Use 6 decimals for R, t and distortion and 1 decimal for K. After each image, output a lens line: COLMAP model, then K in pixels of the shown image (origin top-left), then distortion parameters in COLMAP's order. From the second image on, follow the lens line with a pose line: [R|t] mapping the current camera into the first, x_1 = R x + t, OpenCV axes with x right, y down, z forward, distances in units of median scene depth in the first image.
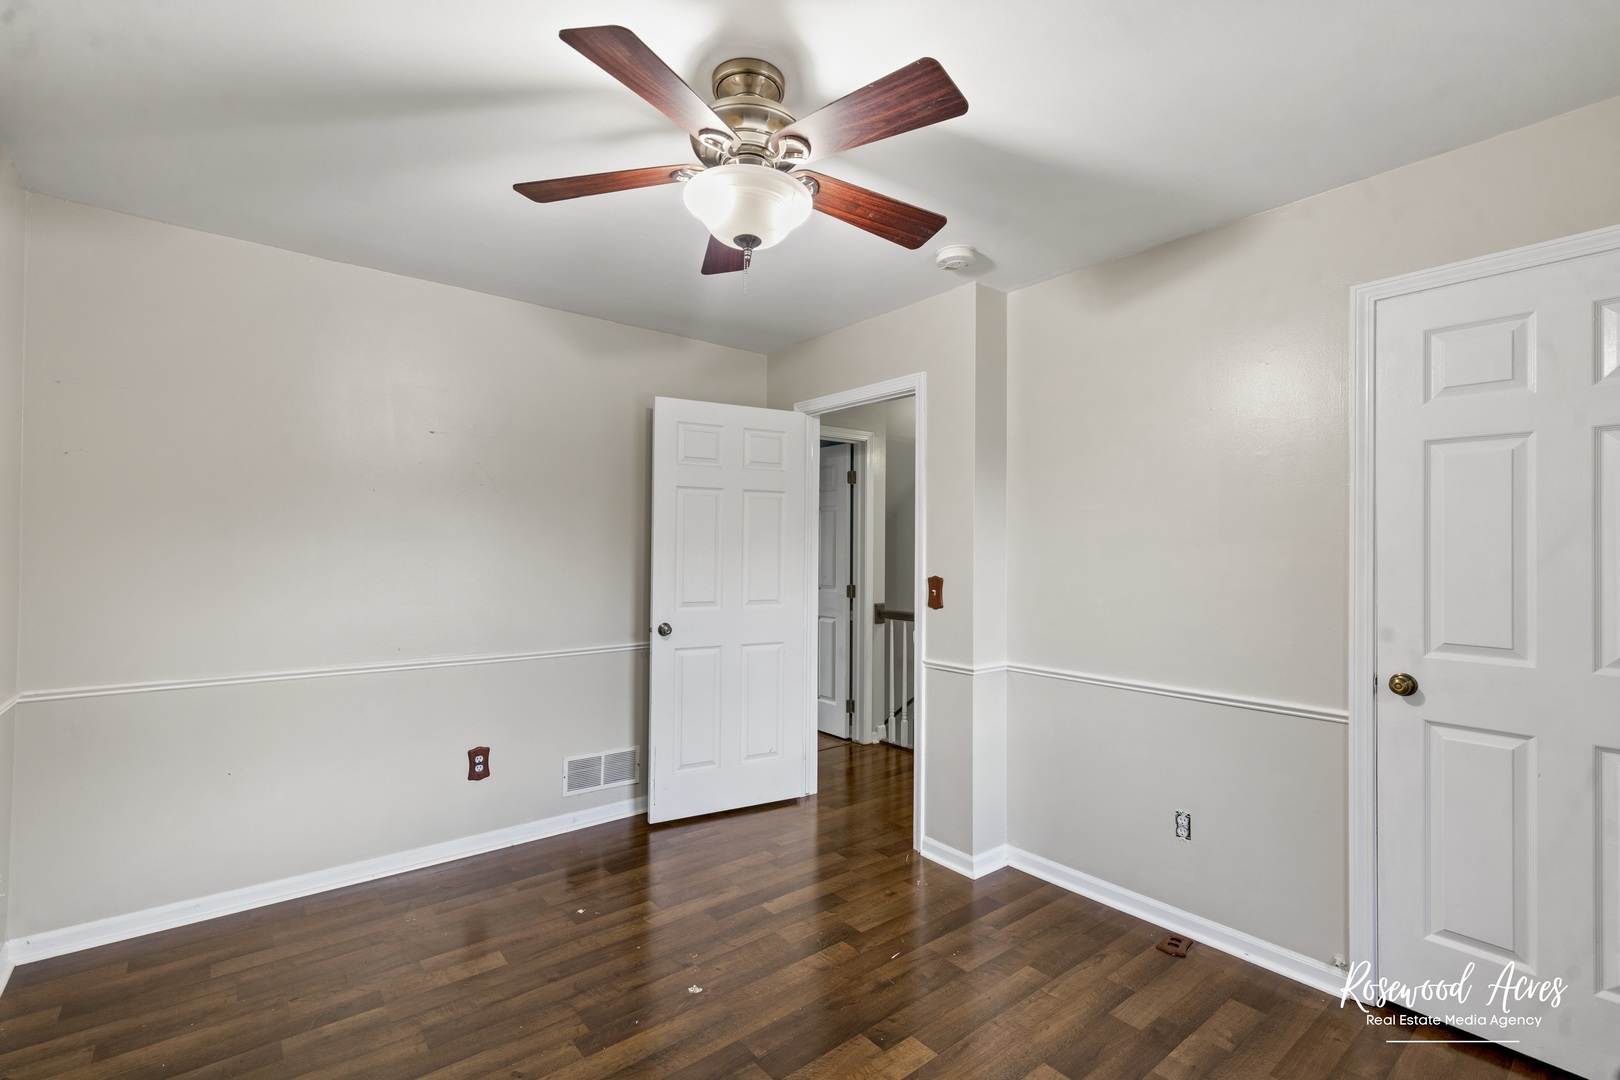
lens RADIAL K [[723.9, 0, 810.0], [0, 723.9, 540.0], [0, 0, 1]] dist [0.004983, -0.000569]
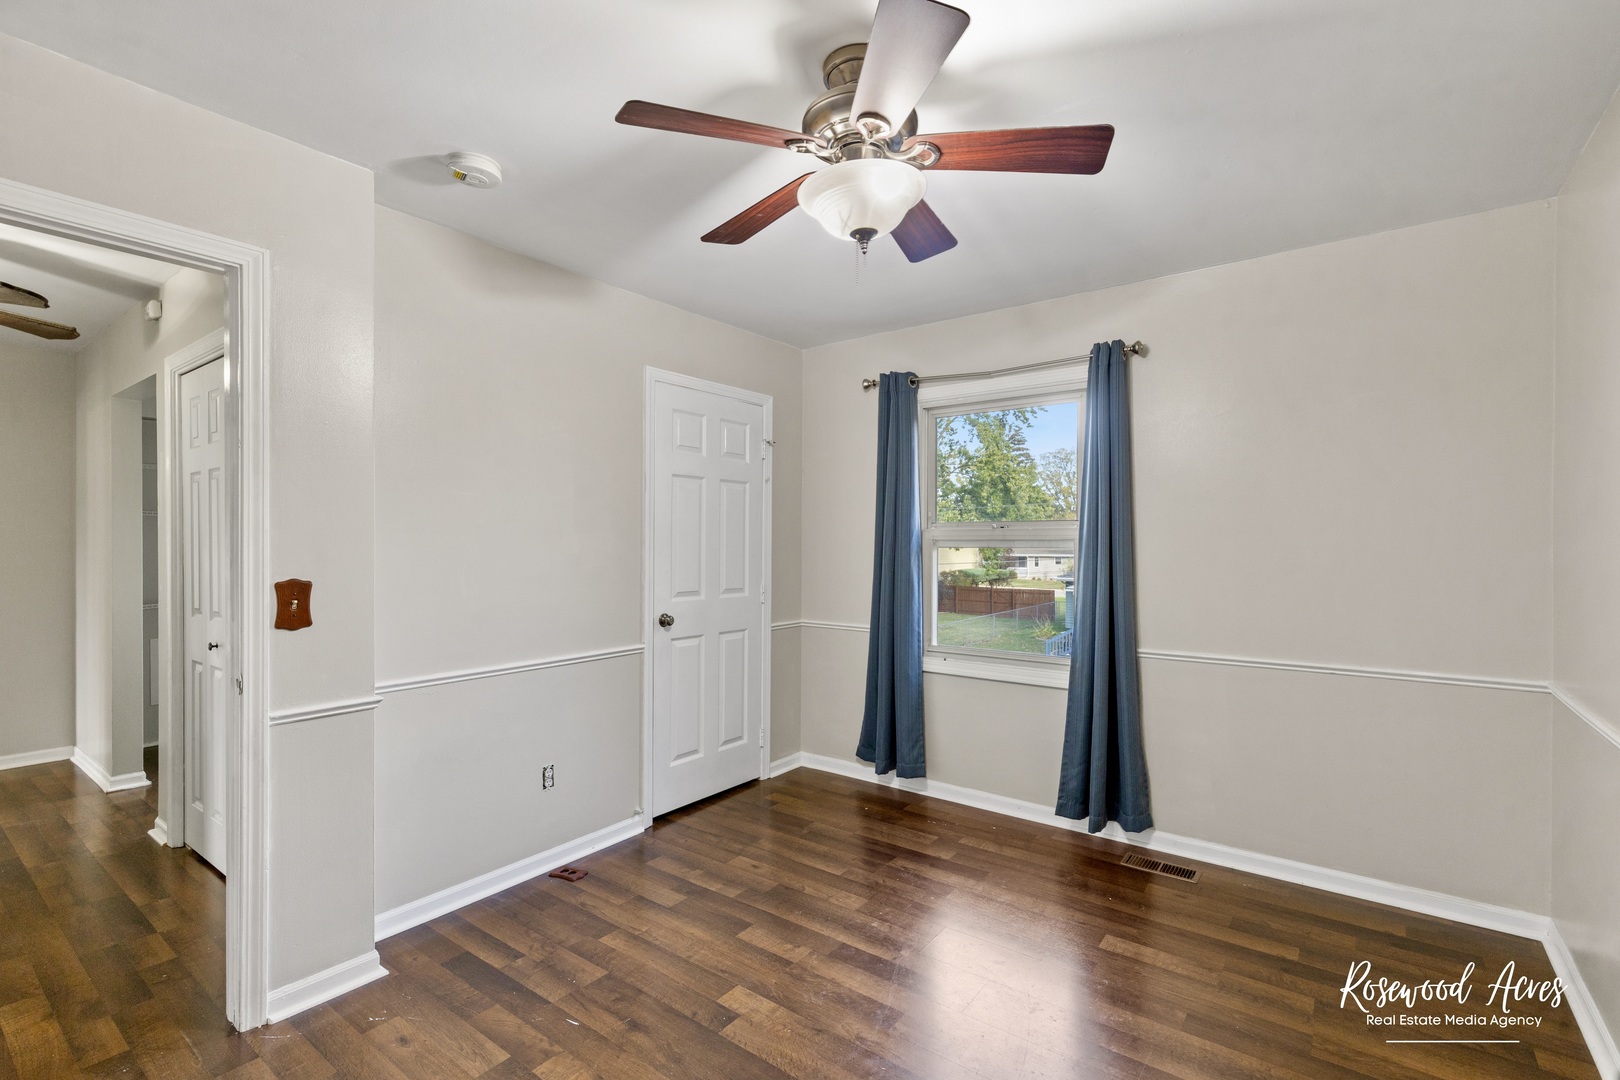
lens RADIAL K [[737.0, 0, 811.5], [0, 737.0, 543.6], [0, 0, 1]] dist [0.007773, 0.000042]
pose [[-0.239048, -0.010423, 0.970952, -0.808882], [-0.016170, 0.999846, 0.006752, 0.007551], [-0.970873, -0.014086, -0.239180, 0.981901]]
